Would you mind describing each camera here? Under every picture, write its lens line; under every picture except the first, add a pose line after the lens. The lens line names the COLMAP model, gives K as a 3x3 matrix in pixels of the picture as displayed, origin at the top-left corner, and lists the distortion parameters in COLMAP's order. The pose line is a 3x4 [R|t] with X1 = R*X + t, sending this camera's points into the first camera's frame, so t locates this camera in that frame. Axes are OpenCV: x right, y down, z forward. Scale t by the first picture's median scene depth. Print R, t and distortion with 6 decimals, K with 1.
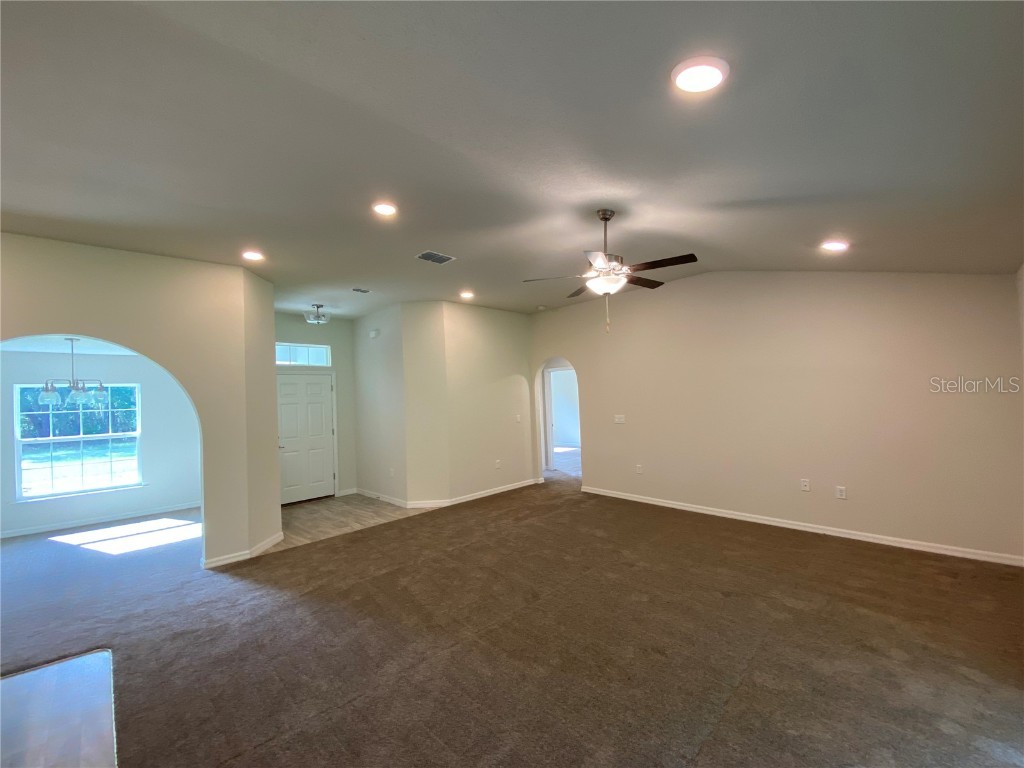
lens RADIAL K [[410.9, 0, 513.2], [0, 410.9, 387.1], [0, 0, 1]] dist [0.000818, -0.009476]
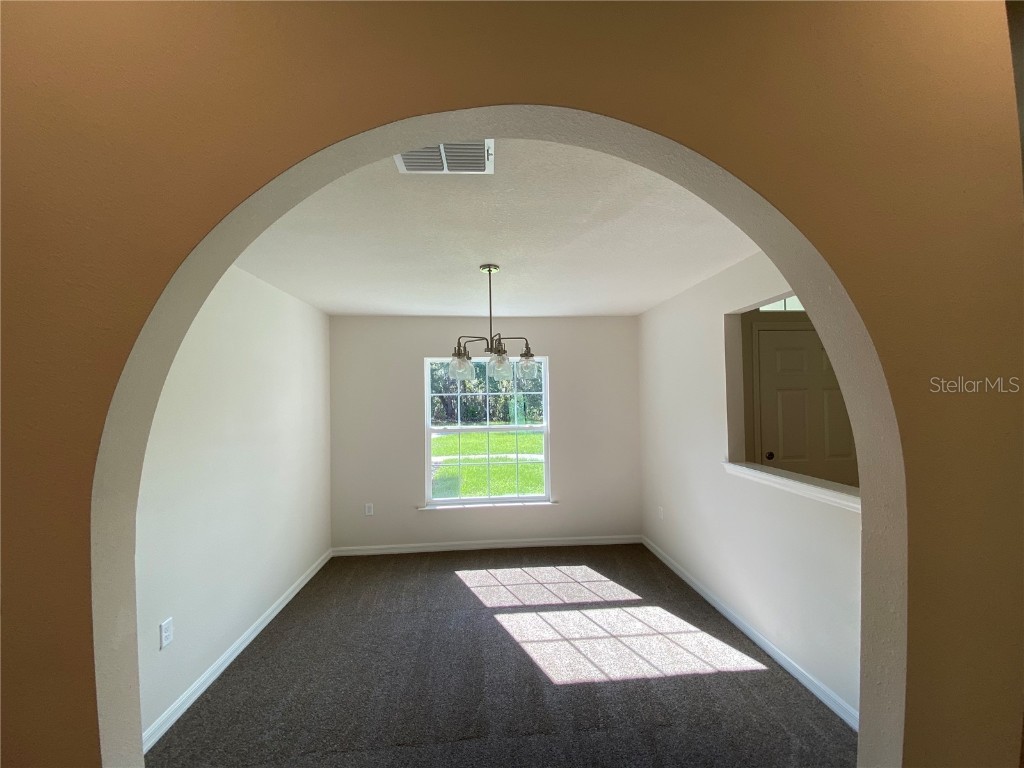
lens RADIAL K [[407.5, 0, 507.8], [0, 407.5, 386.2], [0, 0, 1]] dist [0.021494, -0.019278]
pose [[0.761835, 0.010122, -0.647692, -0.584065], [0.001105, 0.999856, 0.016926, 0.034919], [0.647770, -0.013611, 0.761714, 0.484676]]
